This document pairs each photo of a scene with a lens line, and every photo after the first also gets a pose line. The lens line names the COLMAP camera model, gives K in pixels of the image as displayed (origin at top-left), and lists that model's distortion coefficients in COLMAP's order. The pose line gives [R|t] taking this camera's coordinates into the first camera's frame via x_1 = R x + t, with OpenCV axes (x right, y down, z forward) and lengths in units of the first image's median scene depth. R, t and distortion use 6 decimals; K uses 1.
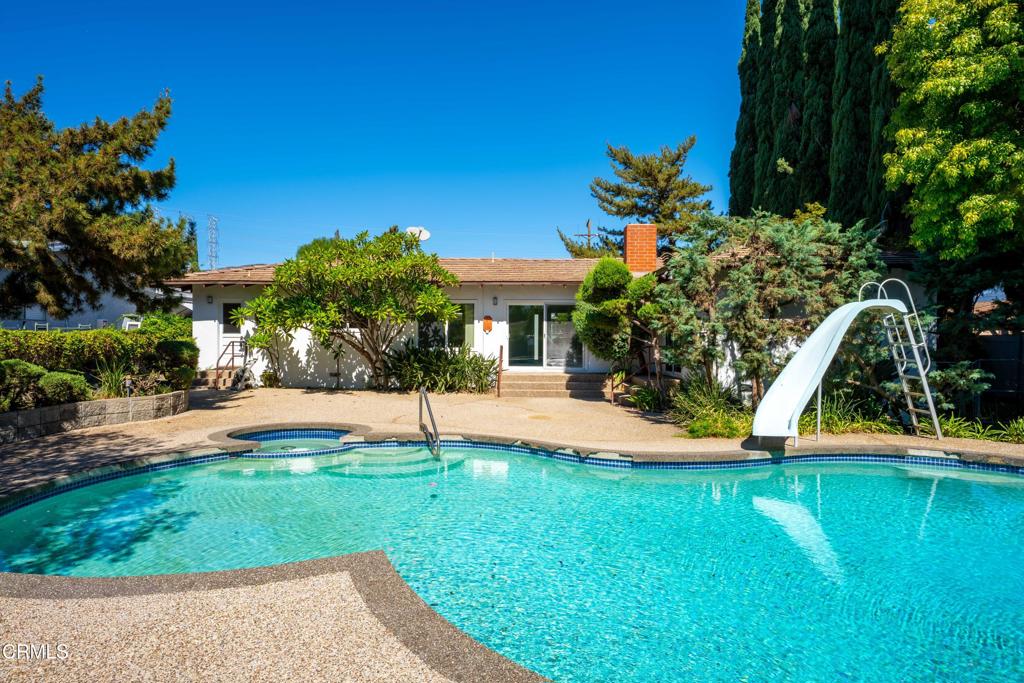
lens RADIAL K [[595.7, 0, 531.5], [0, 595.7, 343.1], [0, 0, 1]] dist [0.014165, 0.000380]
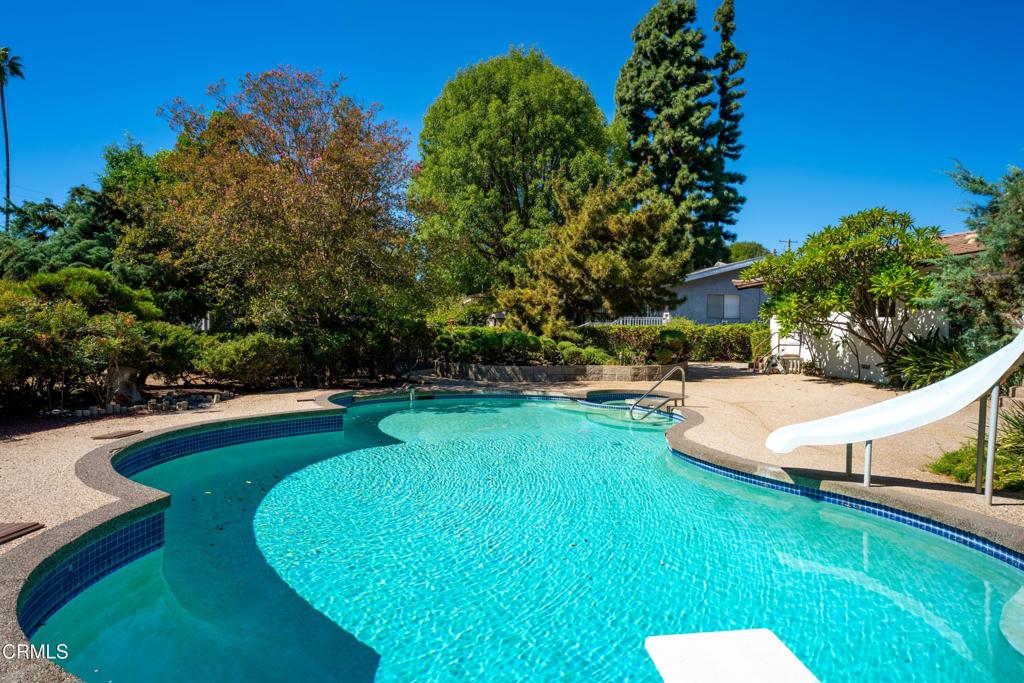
lens RADIAL K [[595.7, 0, 514.6], [0, 595.7, 343.5], [0, 0, 1]] dist [0.014165, 0.000380]
pose [[0.197672, 0.012741, -0.980185, 0.529128], [-0.010192, 0.999888, 0.010941, 0.011922], [0.980215, 0.007827, 0.197780, 0.279039]]
